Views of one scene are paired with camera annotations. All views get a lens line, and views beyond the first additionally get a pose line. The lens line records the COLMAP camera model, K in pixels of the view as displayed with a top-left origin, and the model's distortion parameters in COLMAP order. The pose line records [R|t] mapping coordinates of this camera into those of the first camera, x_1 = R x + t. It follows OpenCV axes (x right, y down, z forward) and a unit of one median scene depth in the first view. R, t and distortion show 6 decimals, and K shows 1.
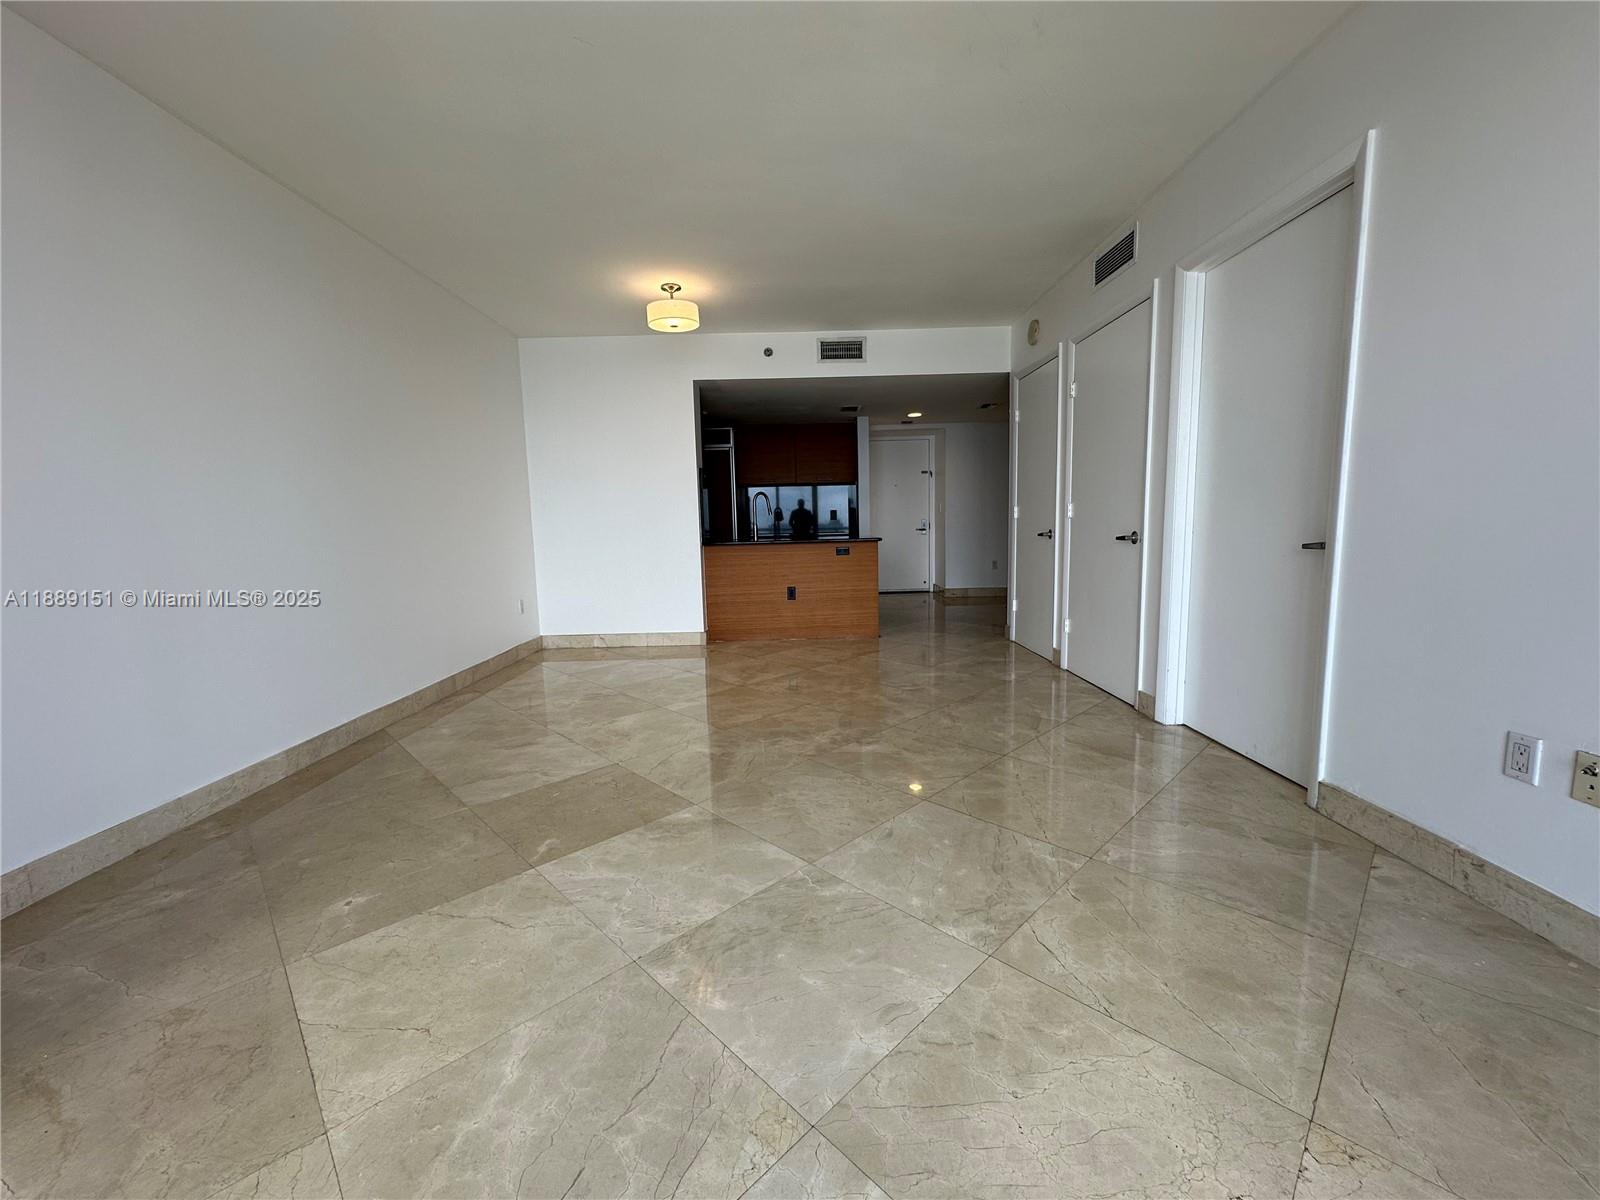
lens RADIAL K [[636.6, 0, 800.0], [0, 636.6, 600.0], [0, 0, 1]] dist [-0.000727, 0.000758]
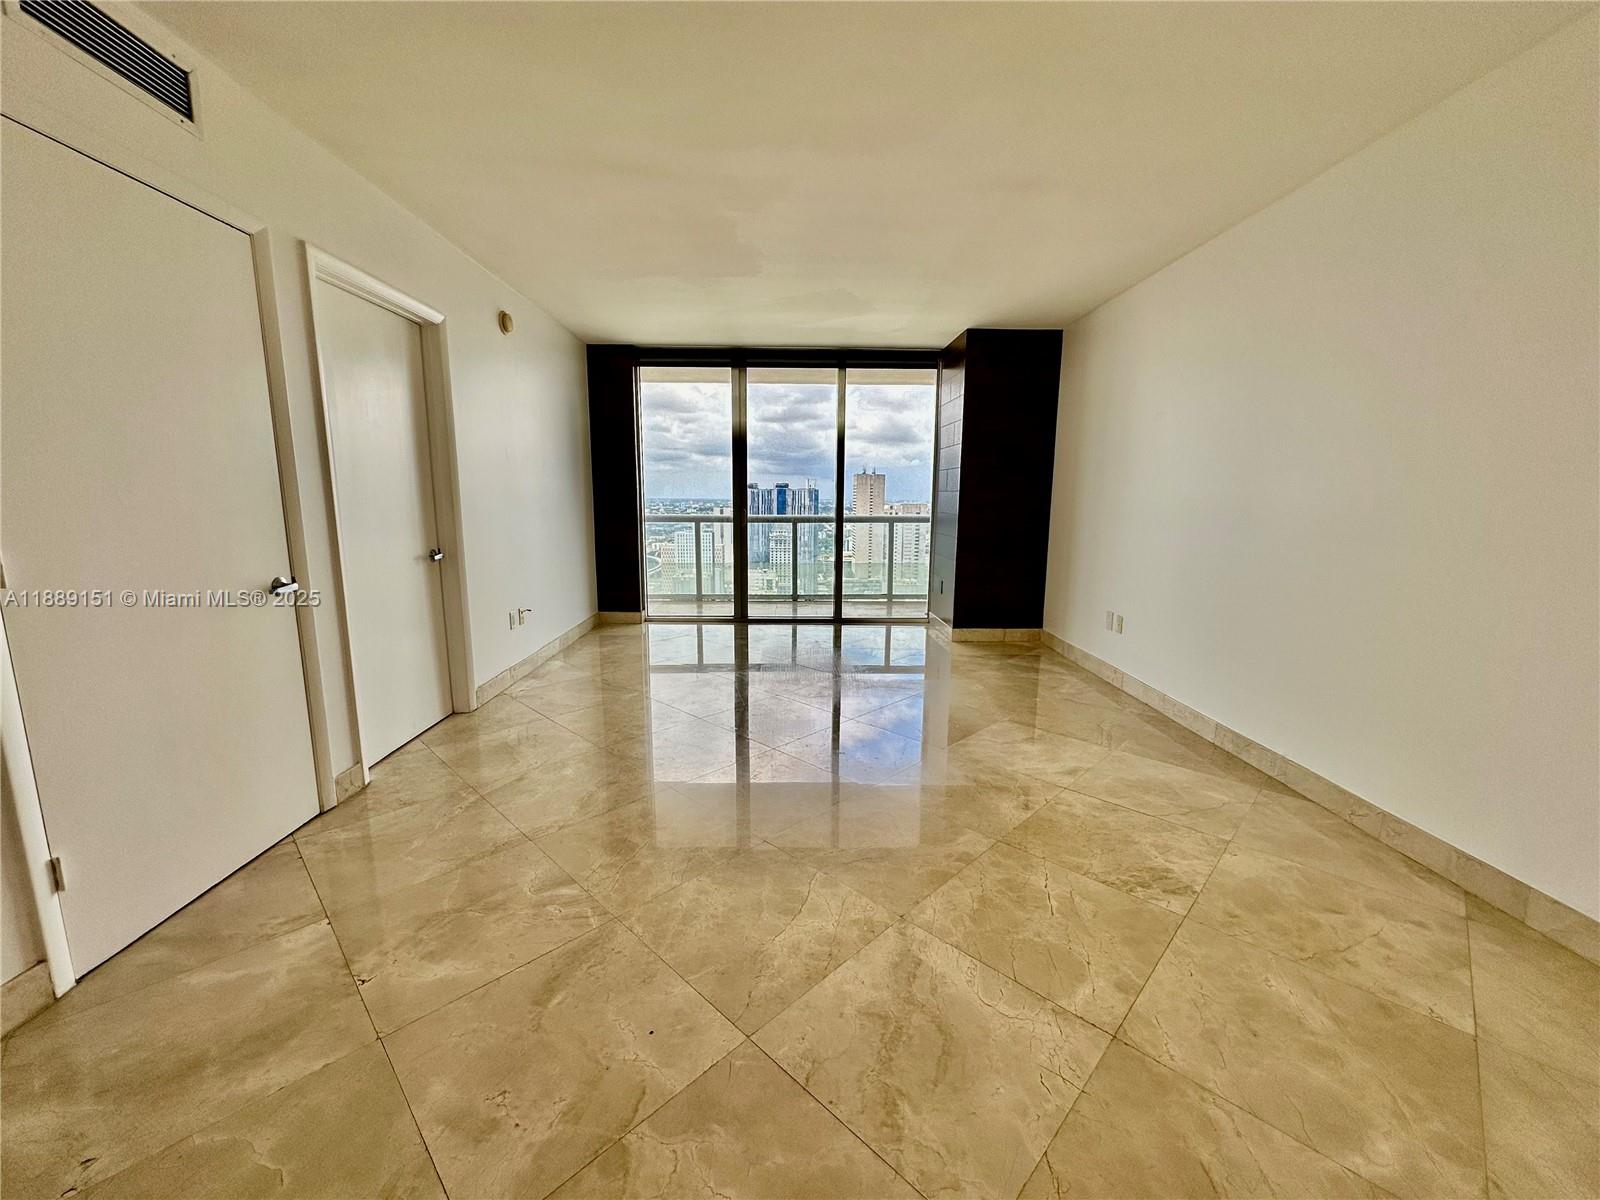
lens RADIAL K [[636.6, 0, 800.0], [0, 636.6, 600.0], [0, 0, 1]] dist [-0.000727, 0.000758]
pose [[-0.999640, 0.022207, -0.015058, -0.019081], [0.016993, 0.958308, 0.285233, -0.289693], [0.020764, 0.284874, -0.958340, 1.794004]]
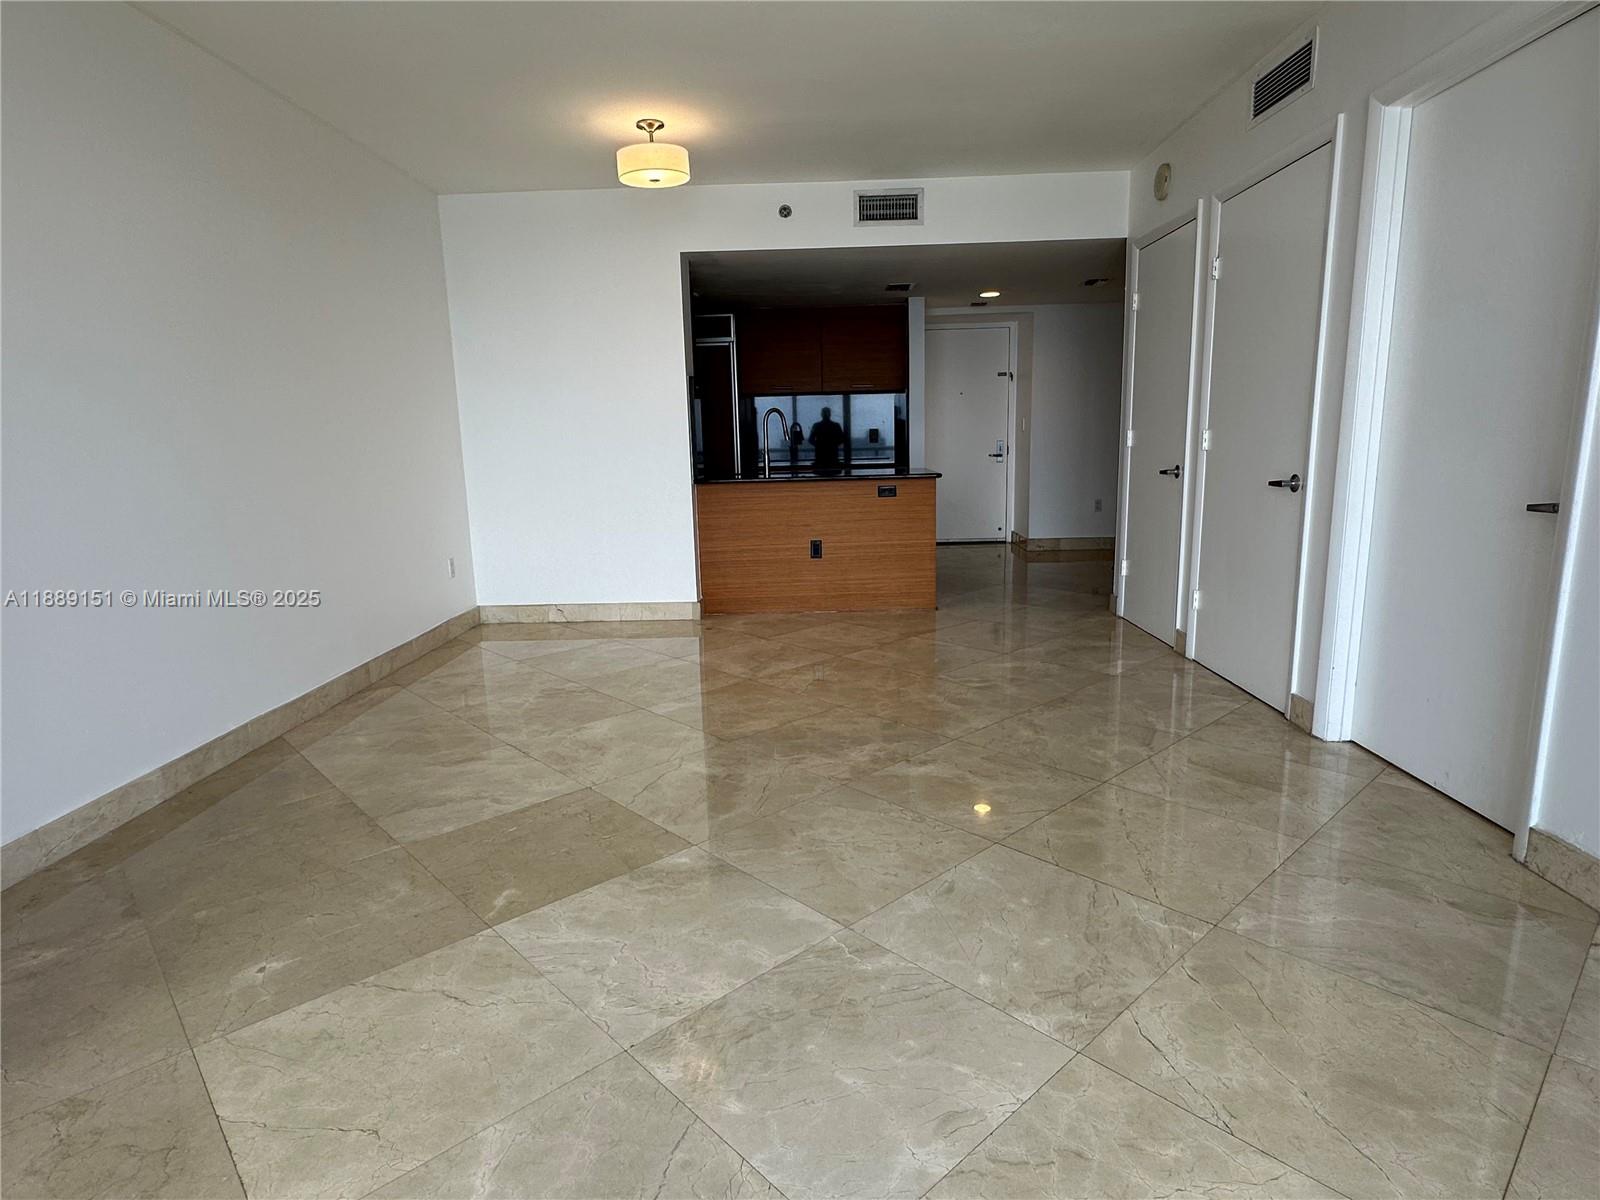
lens RADIAL K [[882.8, 0, 799.4], [0, 882.8, 604.4], [0, 0, 1]] dist [0.001584, -0.000407]
pose [[0.999613, 0.004420, -0.027472, -0.008049], [-0.002524, 0.997637, 0.068666, -0.030483], [0.027711, -0.068570, 0.997261, -0.025140]]
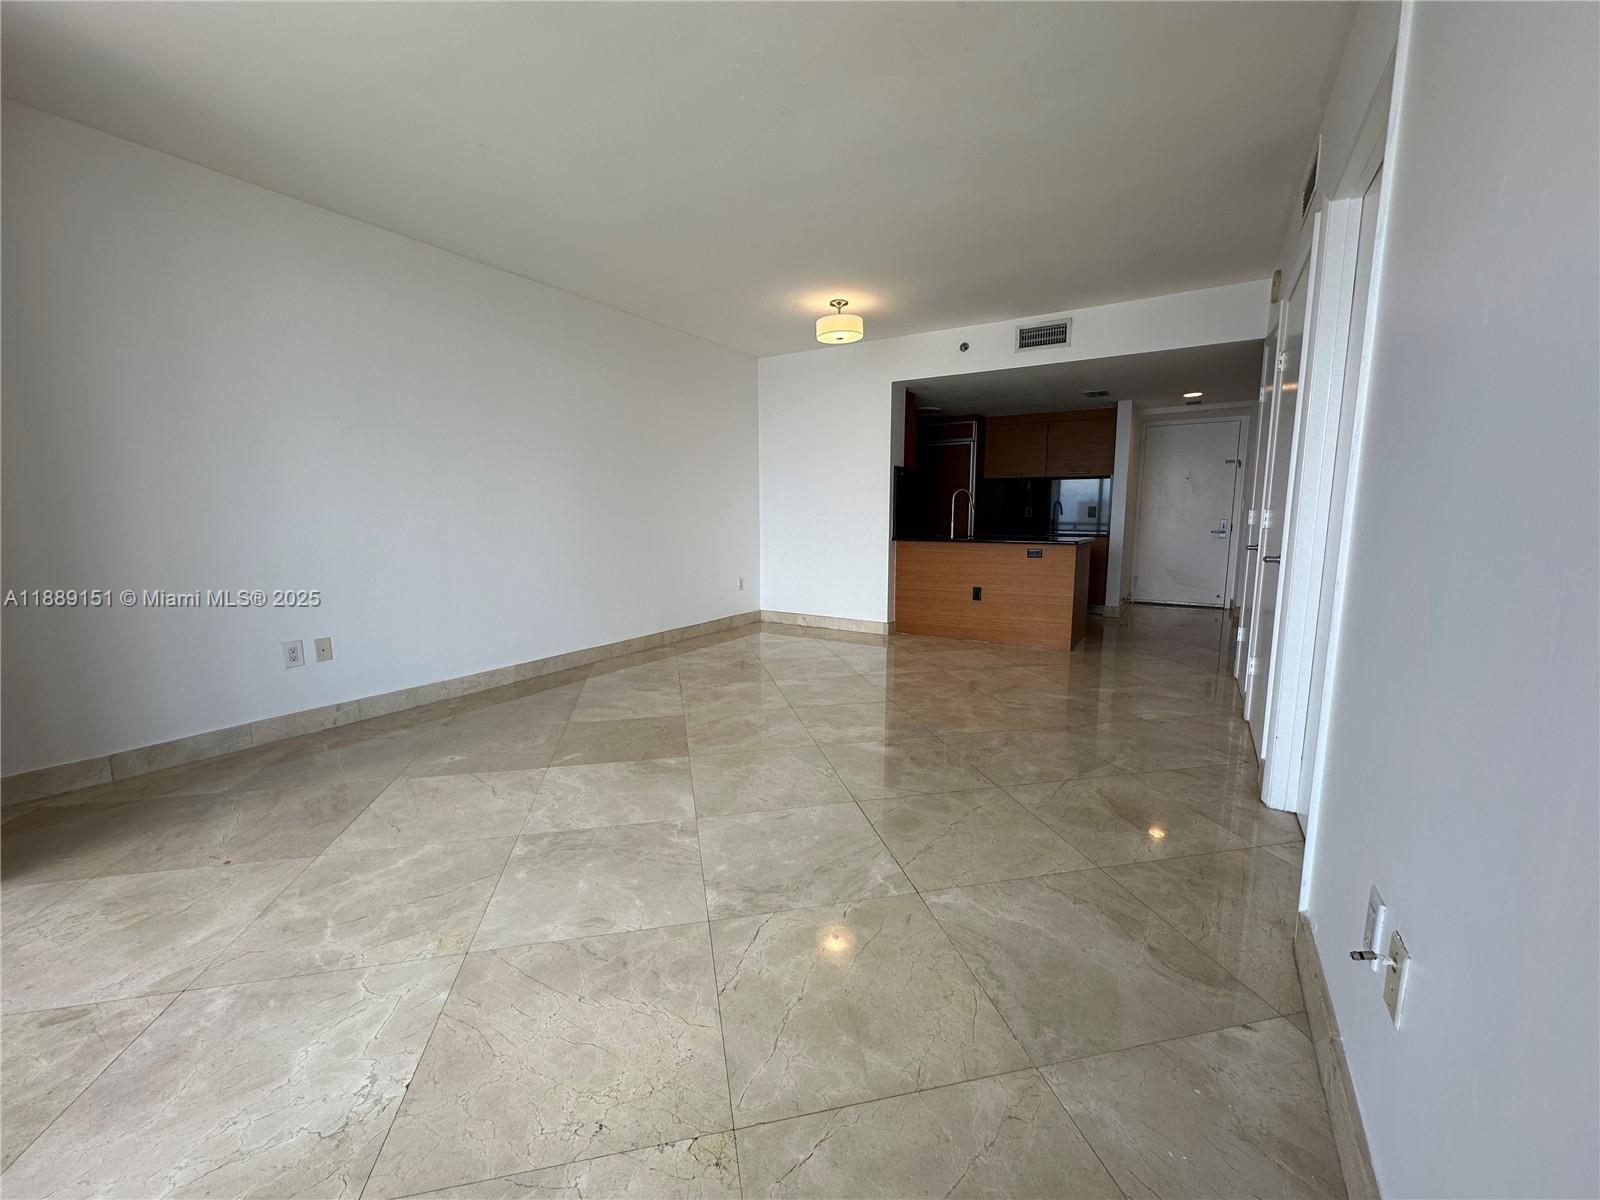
lens RADIAL K [[636.6, 0, 800.0], [0, 636.6, 600.0], [0, 0, 1]] dist [-0.000727, 0.000758]
pose [[0.847362, 0.096868, -0.522106, 0.473941], [-0.086280, 0.995271, 0.044625, -0.037431], [0.523960, 0.007233, 0.851712, 0.054502]]
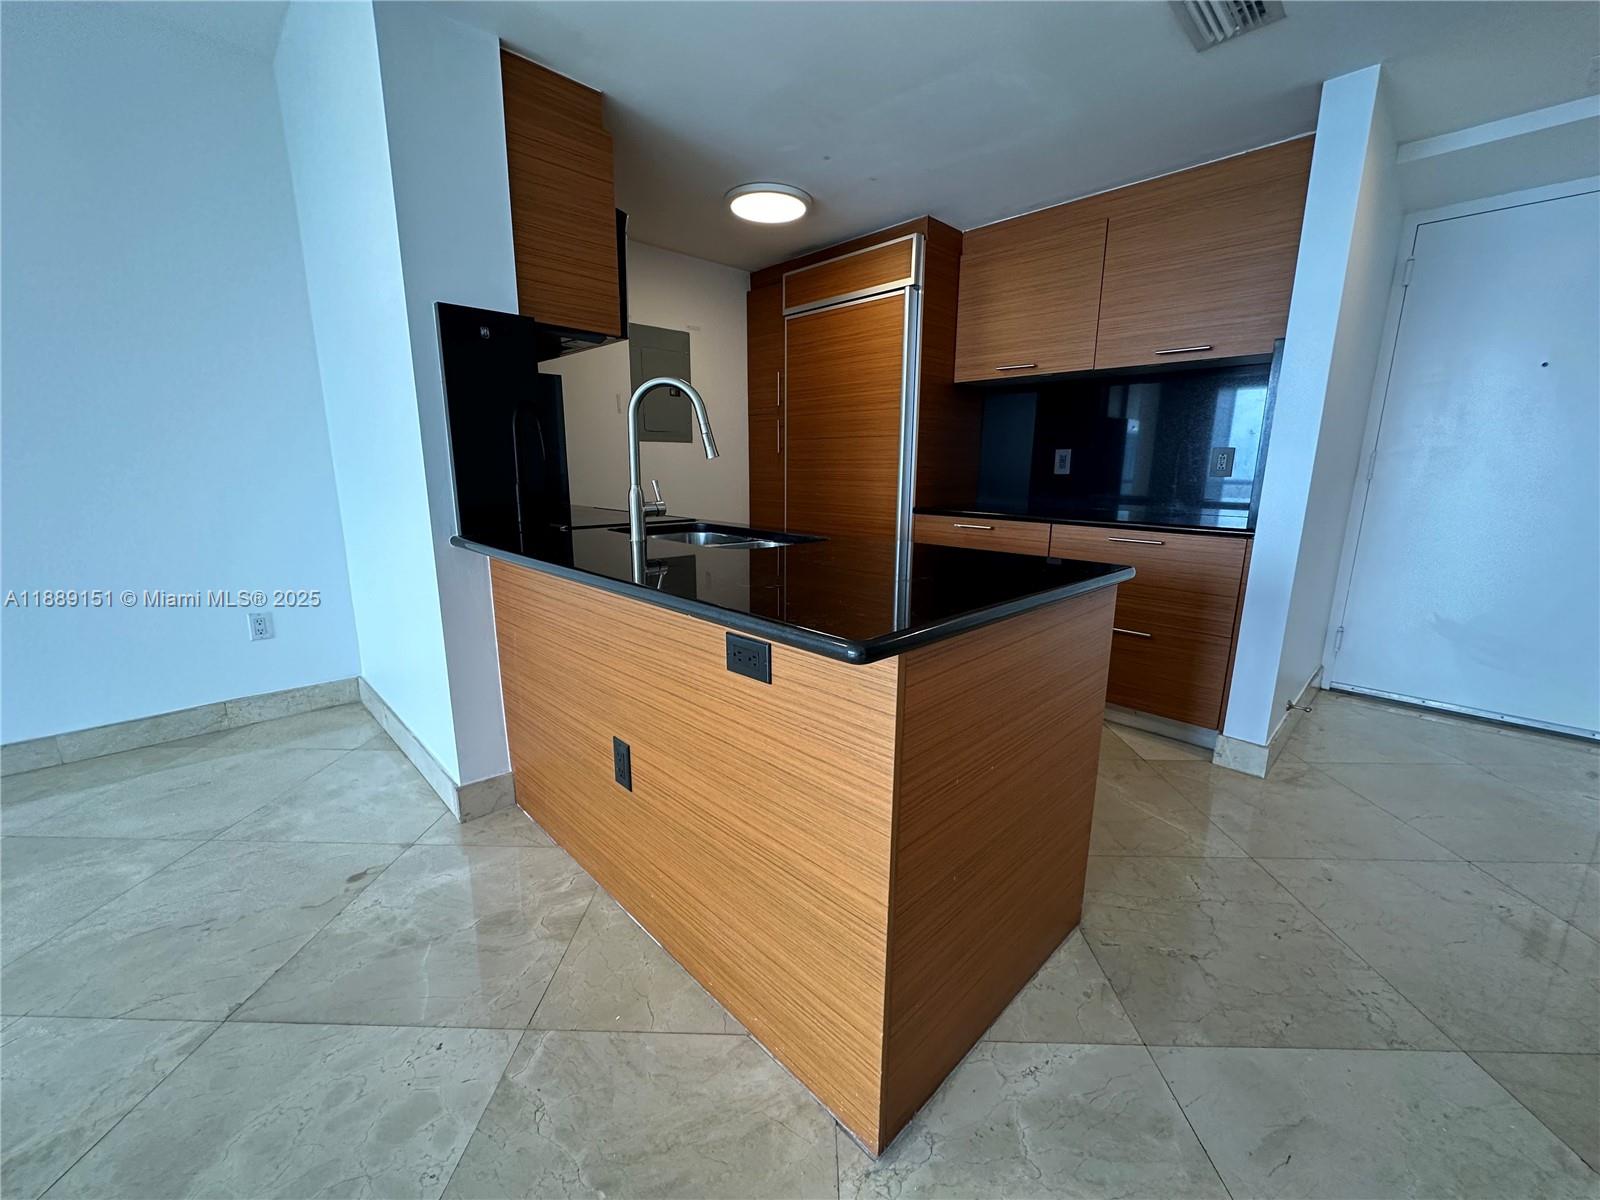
lens RADIAL K [[636.6, 0, 800.0], [0, 636.6, 600.0], [0, 0, 1]] dist [-0.000727, 0.000758]
pose [[0.700684, 0.179188, -0.690604, 0.366183], [-0.112732, 0.983594, 0.140832, -0.216389], [0.704509, -0.020826, 0.709389, 1.543338]]
